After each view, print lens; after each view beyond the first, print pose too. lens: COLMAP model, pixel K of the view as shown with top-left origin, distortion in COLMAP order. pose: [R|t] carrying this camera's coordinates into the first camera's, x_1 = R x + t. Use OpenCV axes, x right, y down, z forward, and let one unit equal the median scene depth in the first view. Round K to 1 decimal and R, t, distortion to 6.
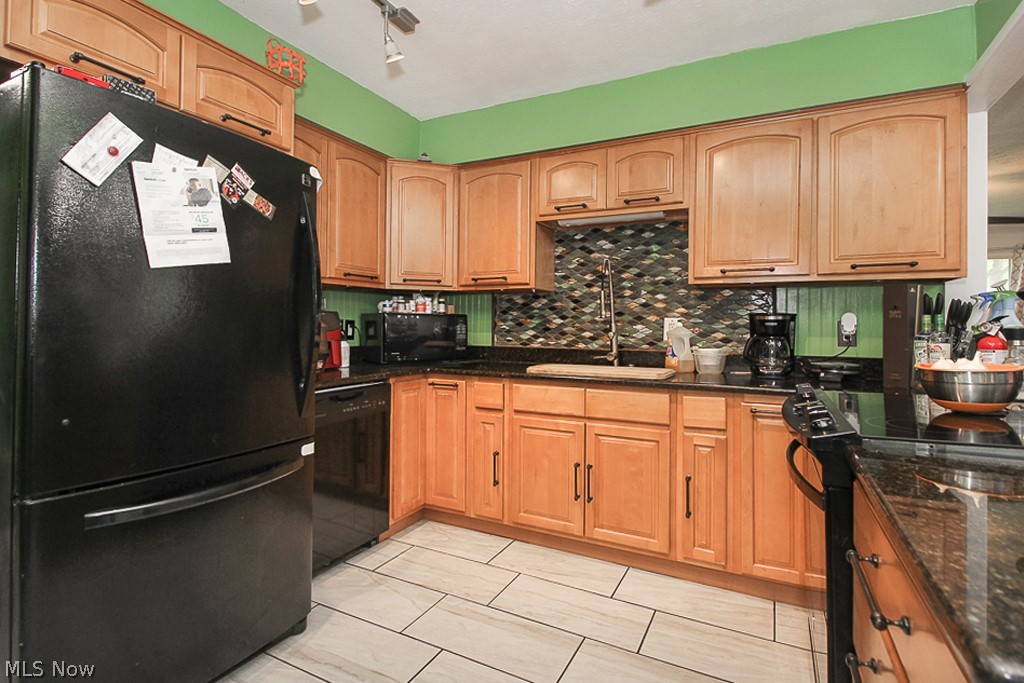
lens RADIAL K [[496.9, 0, 508.1], [0, 496.9, 322.1], [0, 0, 1]] dist [0.000036, -0.001525]
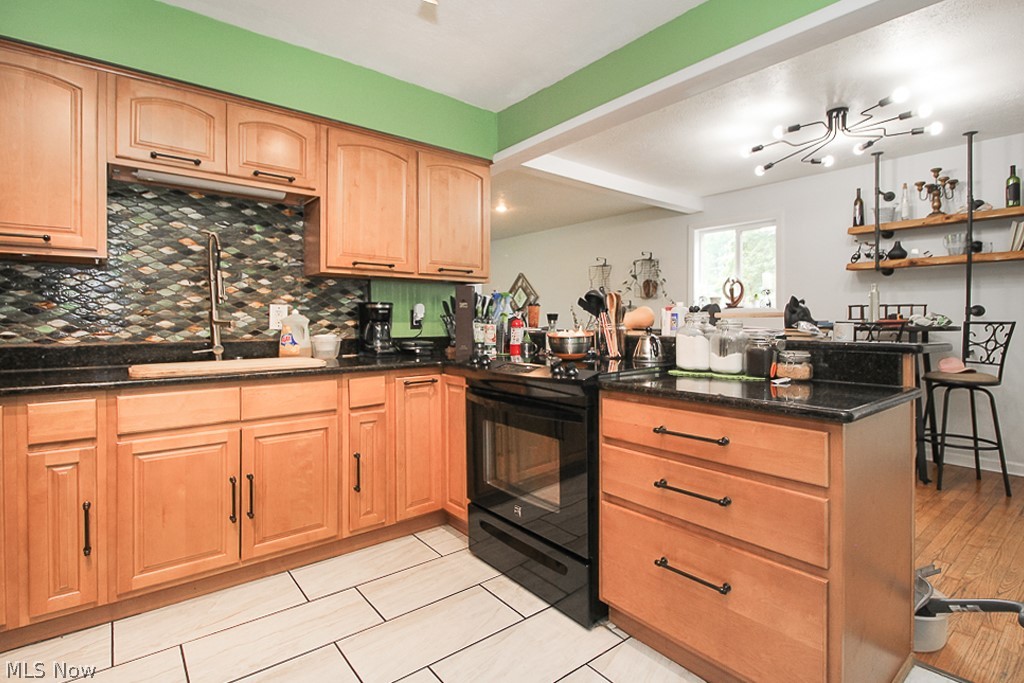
lens RADIAL K [[496.9, 0, 508.1], [0, 496.9, 322.1], [0, 0, 1]] dist [0.000036, -0.001525]
pose [[0.403631, -0.013236, 0.914826, -0.374961], [-0.004684, 0.999852, 0.016533, 0.006803], [-0.914910, -0.010958, 0.403509, 0.214731]]
